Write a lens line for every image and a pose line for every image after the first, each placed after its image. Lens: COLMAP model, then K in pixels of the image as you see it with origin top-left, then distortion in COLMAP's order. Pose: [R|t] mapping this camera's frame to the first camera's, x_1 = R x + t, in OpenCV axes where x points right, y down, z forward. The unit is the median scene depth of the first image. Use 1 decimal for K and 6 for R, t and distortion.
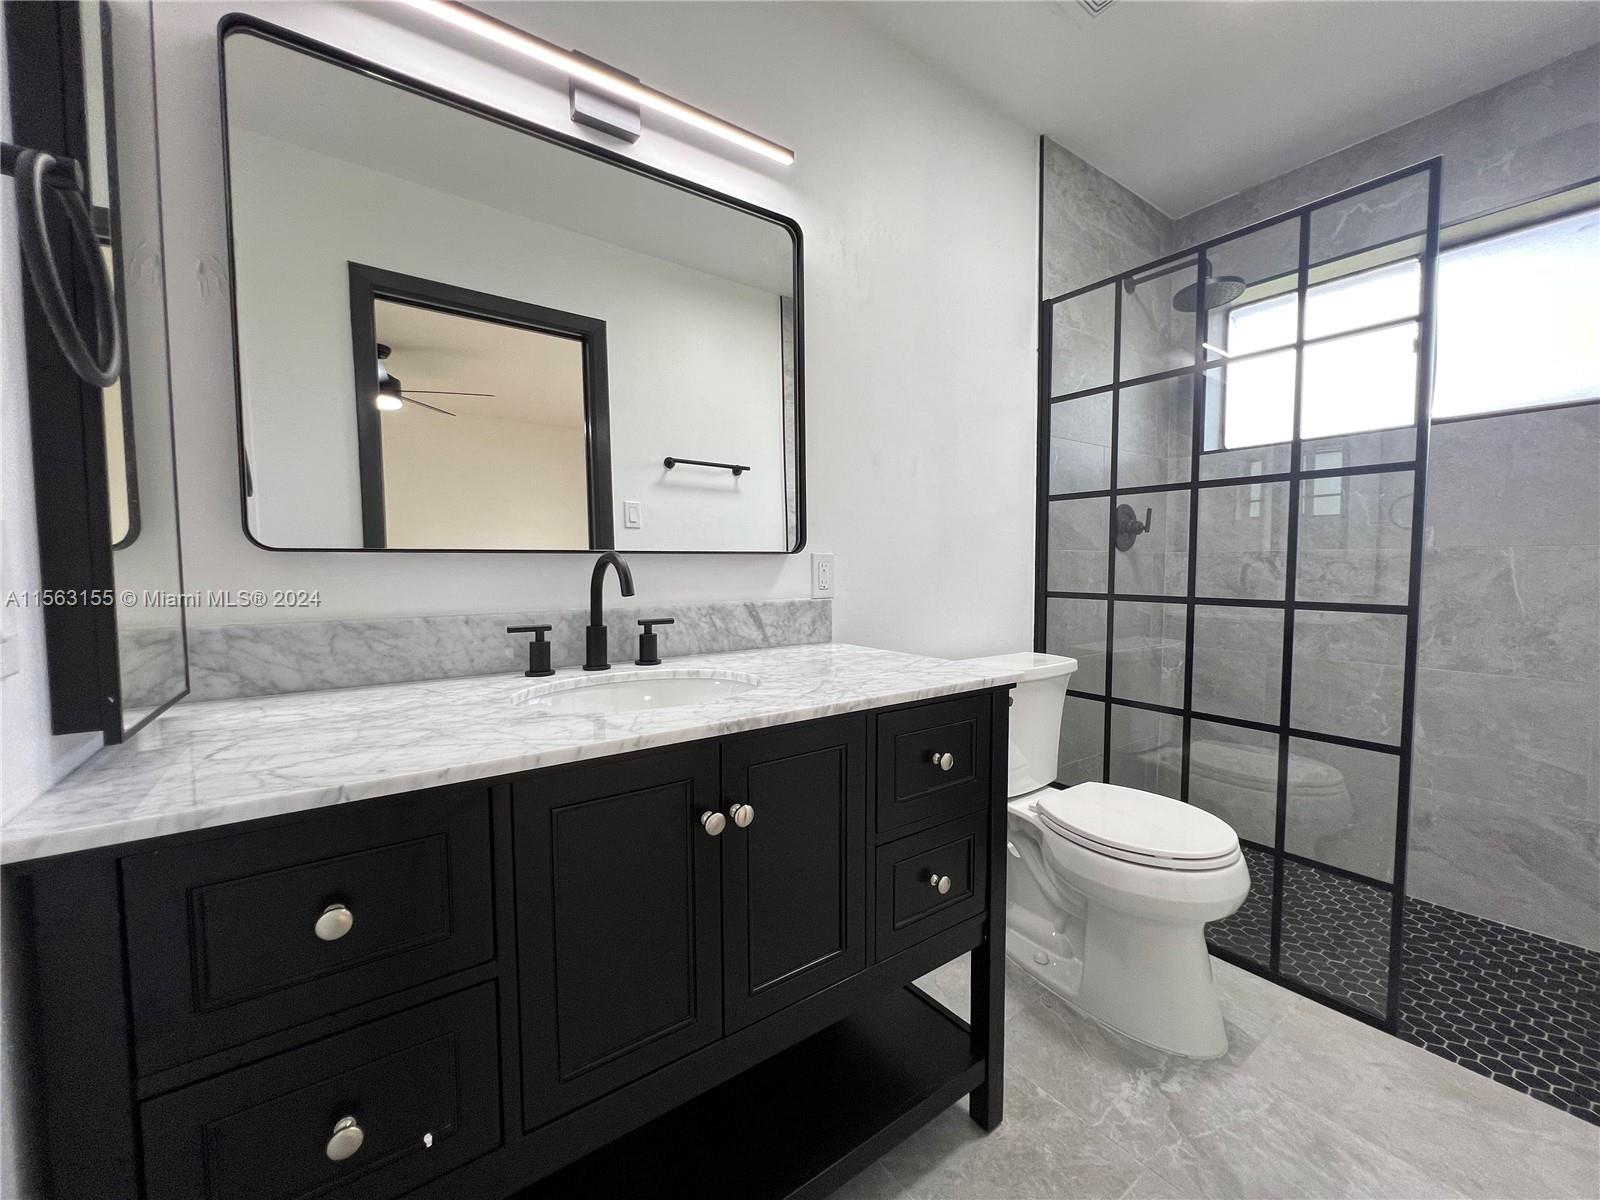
lens RADIAL K [[639.9, 0, 800.0], [0, 639.9, 600.0], [0, 0, 1]] dist [-0.001362, -0.000096]
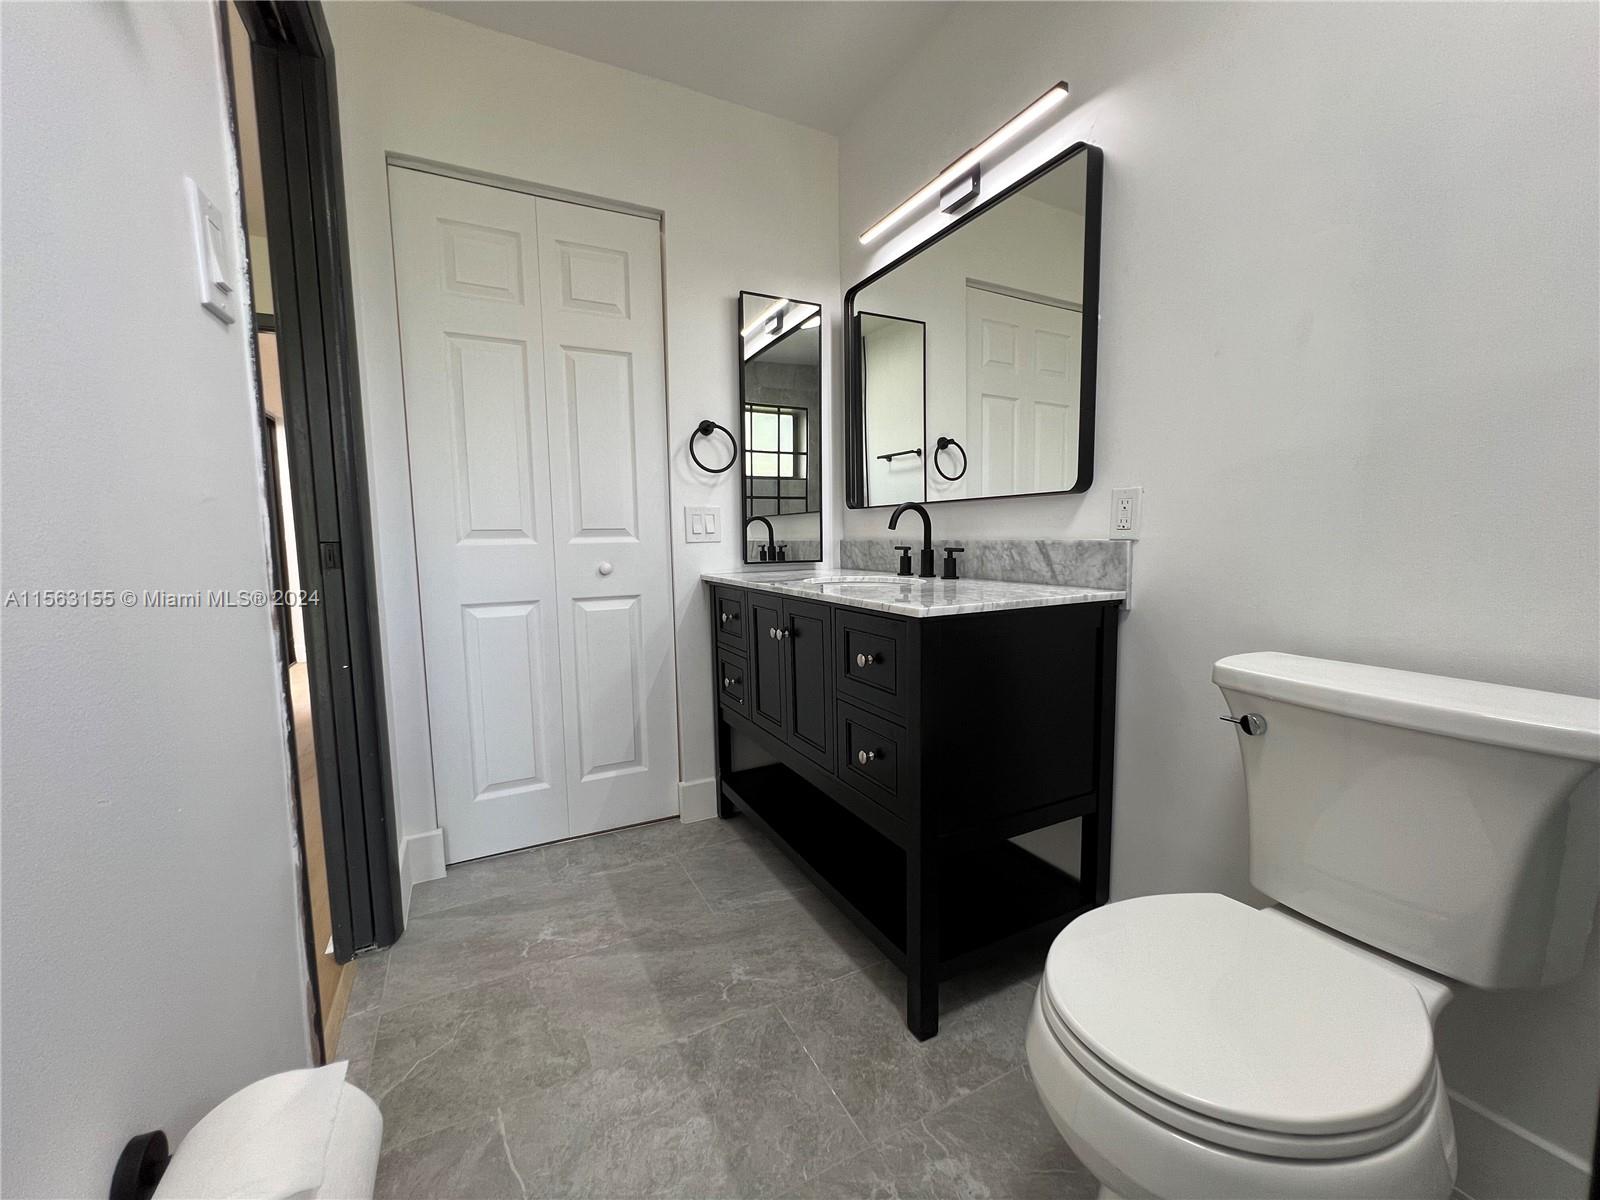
lens RADIAL K [[643.5, 0, 800.0], [0, 643.5, 600.0], [0, 0, 1]] dist [-0.000668, 0.000510]
pose [[-0.146567, 0.110460, -0.983014, 1.121109], [-0.036968, 0.992440, 0.117031, -0.008628], [0.988510, 0.053492, -0.141375, 0.794416]]
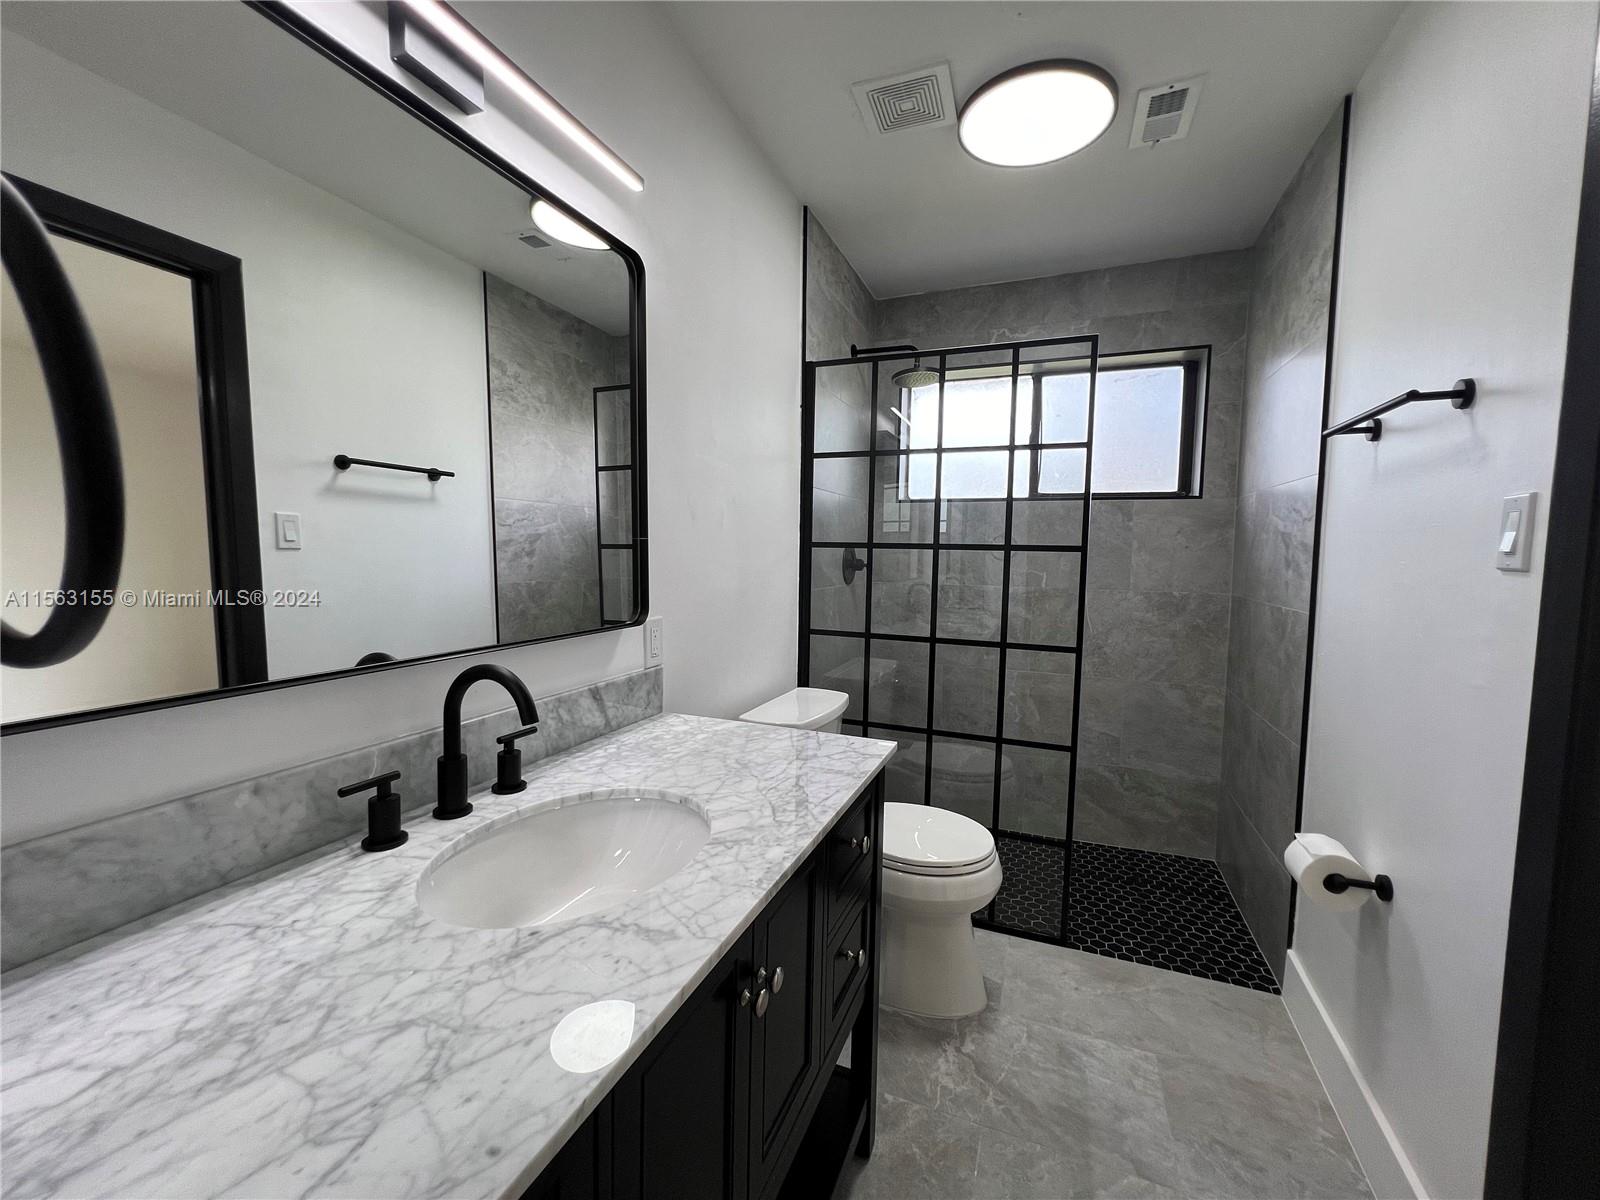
lens RADIAL K [[643.5, 0, 800.0], [0, 643.5, 600.0], [0, 0, 1]] dist [-0.000668, 0.000510]
pose [[0.844326, -0.024427, 0.535273, -0.322693], [0.010985, 0.999539, 0.028286, -0.140618], [-0.535718, -0.018003, 0.844205, 0.119943]]
